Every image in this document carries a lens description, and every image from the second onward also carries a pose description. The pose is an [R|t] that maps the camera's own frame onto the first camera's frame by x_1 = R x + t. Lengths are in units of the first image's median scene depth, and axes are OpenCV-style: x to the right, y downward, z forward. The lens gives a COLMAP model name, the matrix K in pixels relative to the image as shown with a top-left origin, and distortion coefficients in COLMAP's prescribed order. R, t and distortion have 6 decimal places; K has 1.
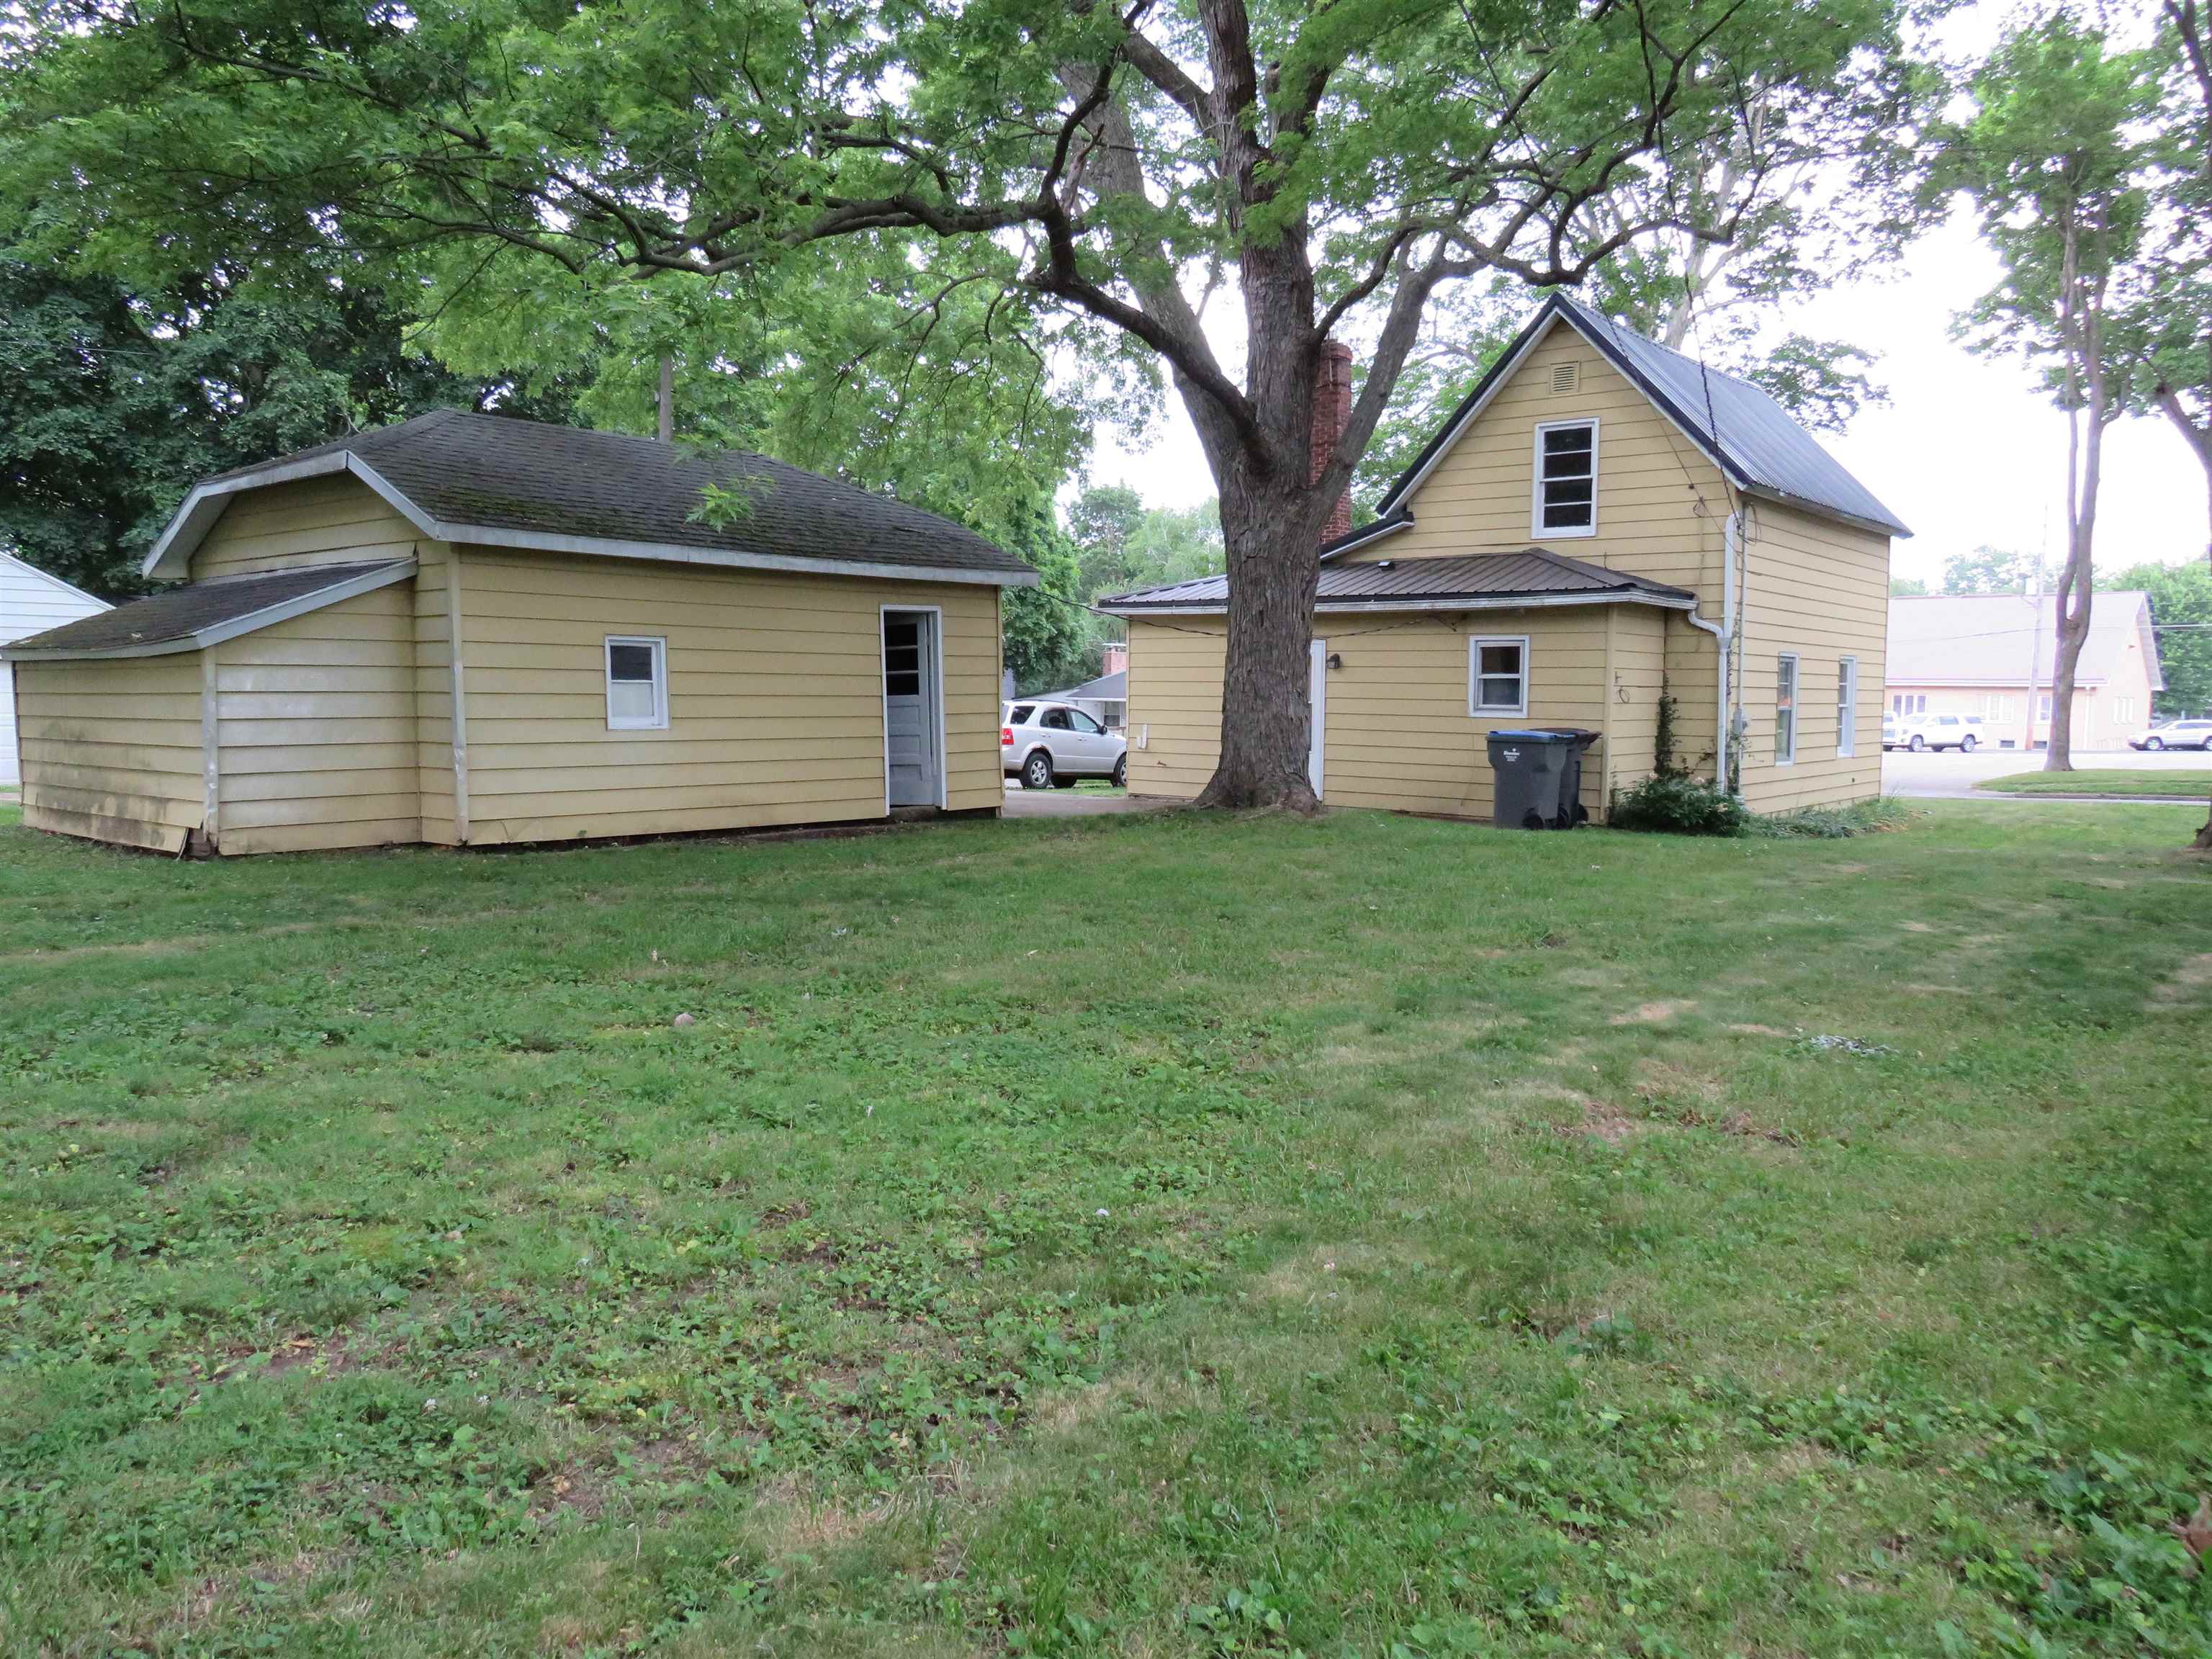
lens RADIAL K [[1576.7, 0, 1106.0], [0, 1576.7, 829.5], [0, 0, 1]] dist [-0.001531, -0.050871]
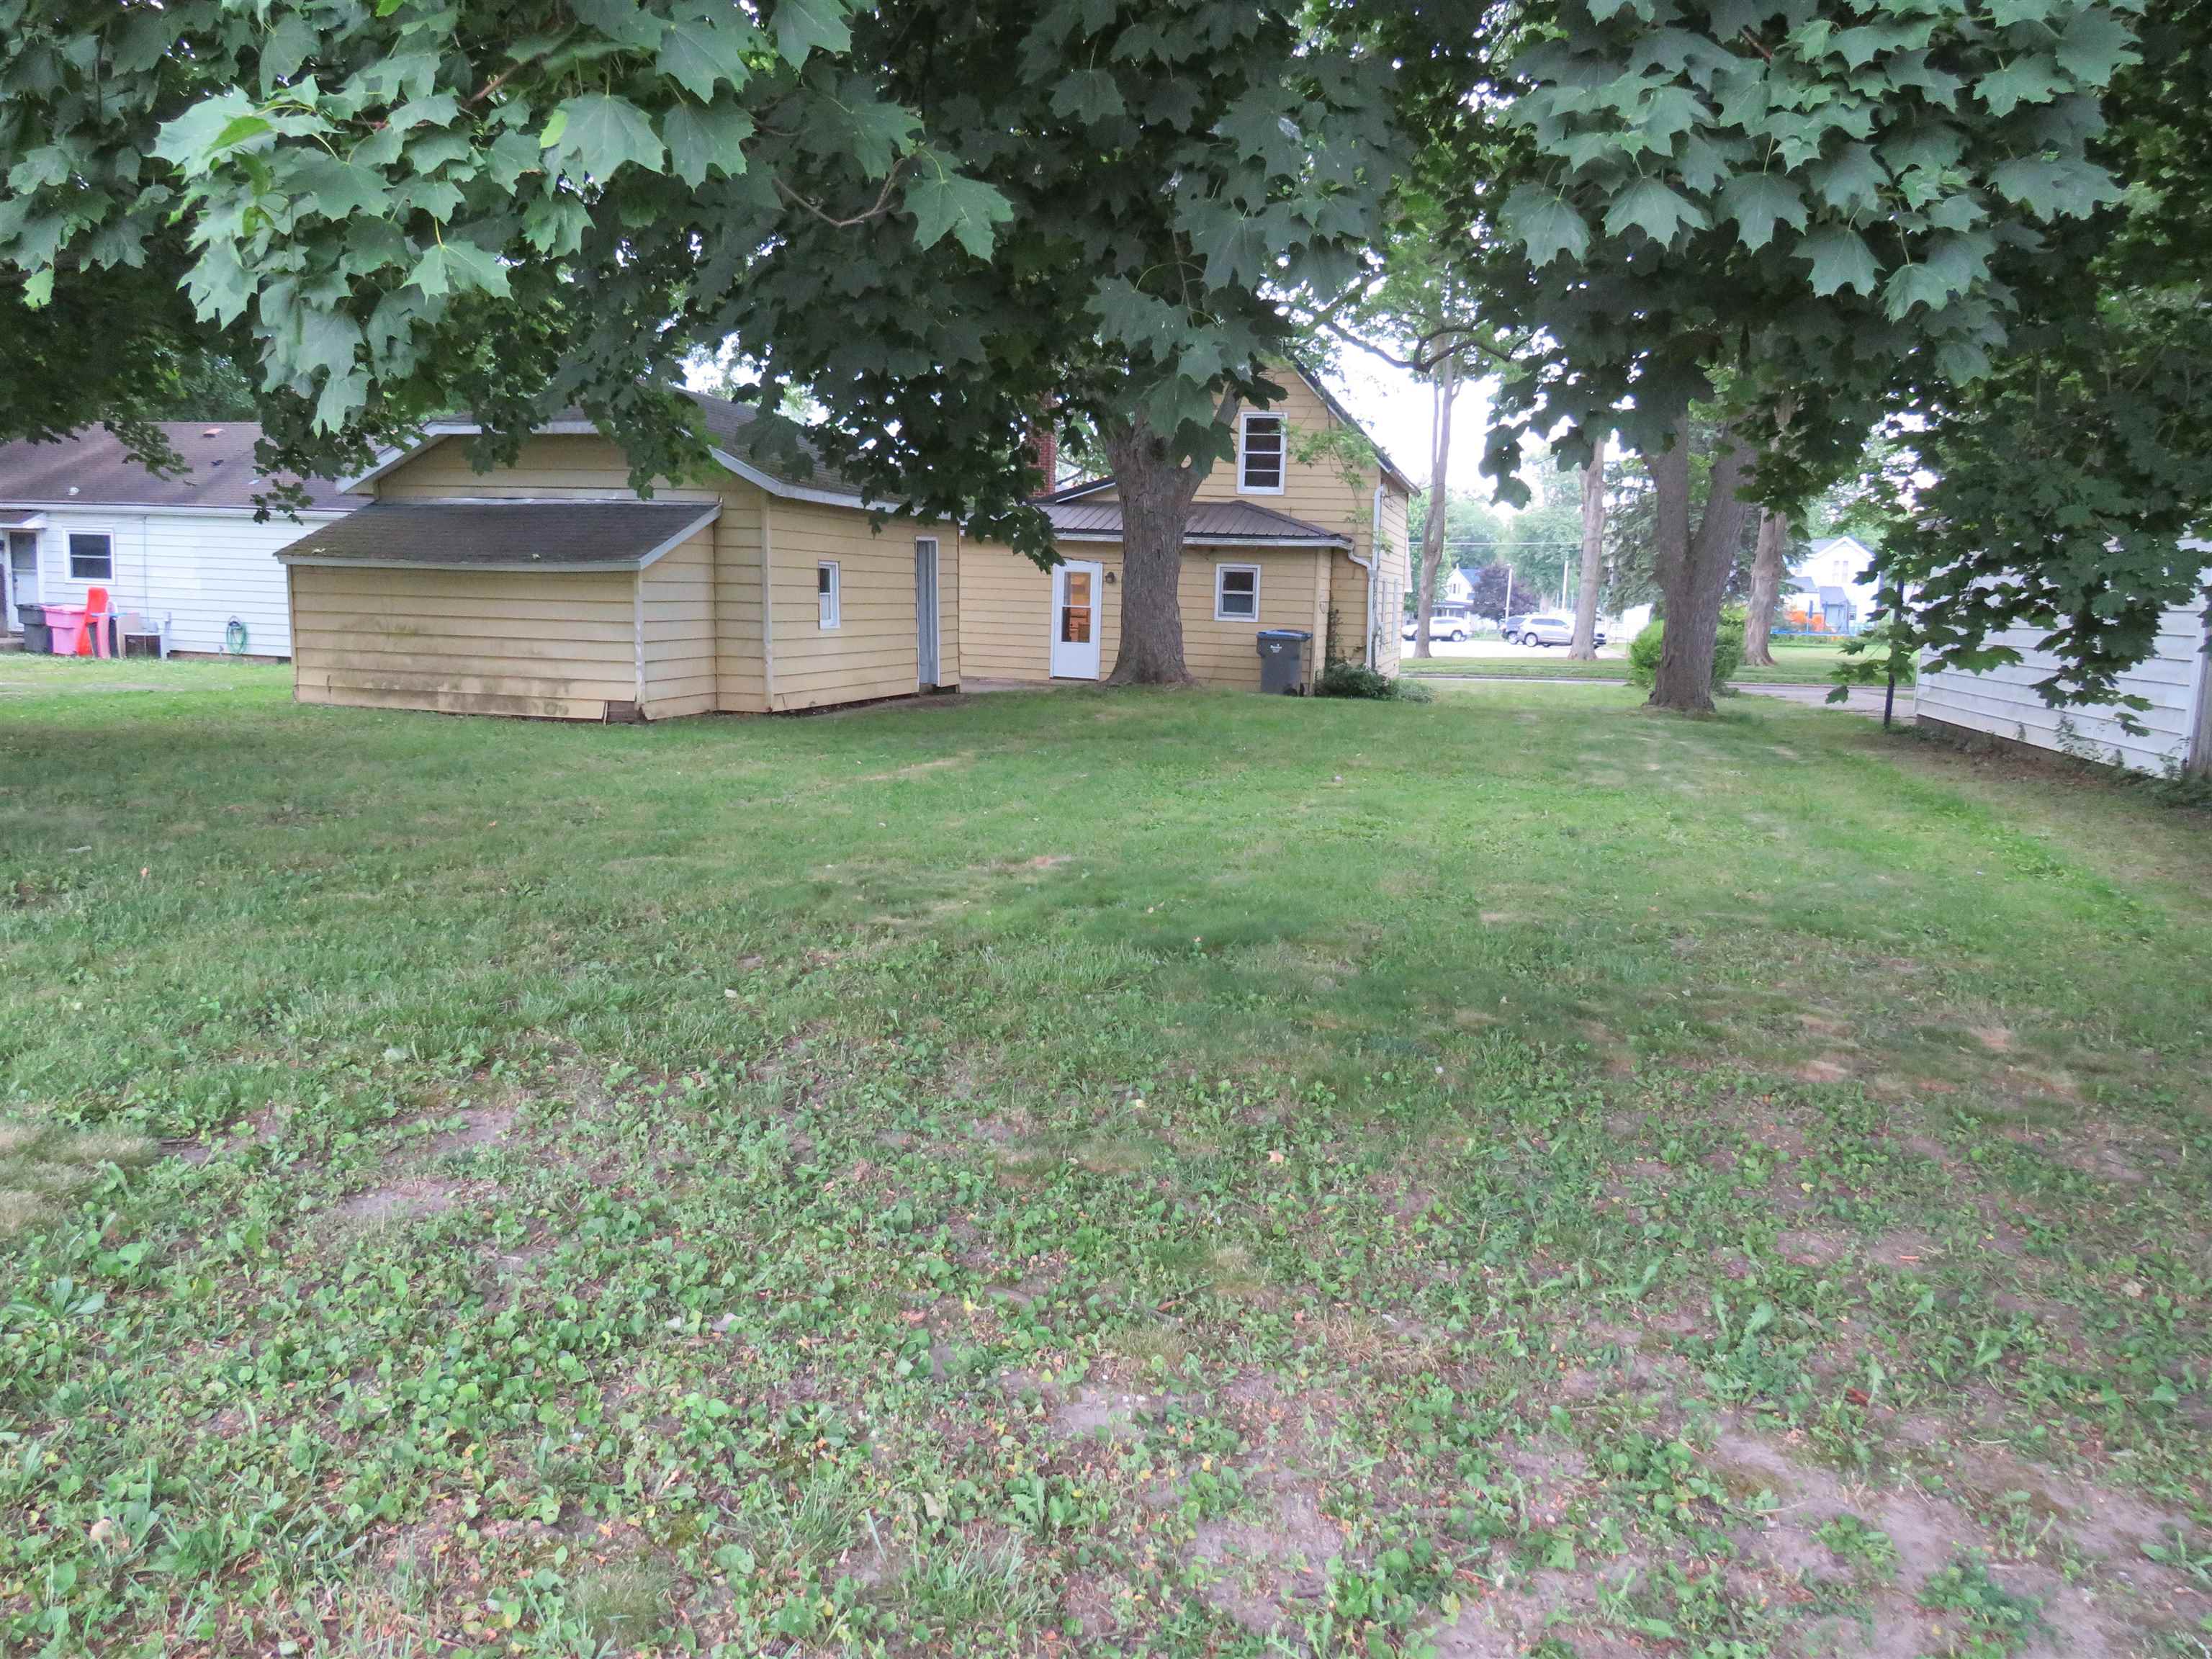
lens RADIAL K [[1576.7, 0, 1106.0], [0, 1576.7, 829.5], [0, 0, 1]] dist [-0.001531, -0.050871]
pose [[0.906825, -0.043166, 0.419292, -0.478843], [0.012028, 0.996987, 0.076625, 0.006920], [-0.421336, -0.064442, 0.904612, -0.271332]]
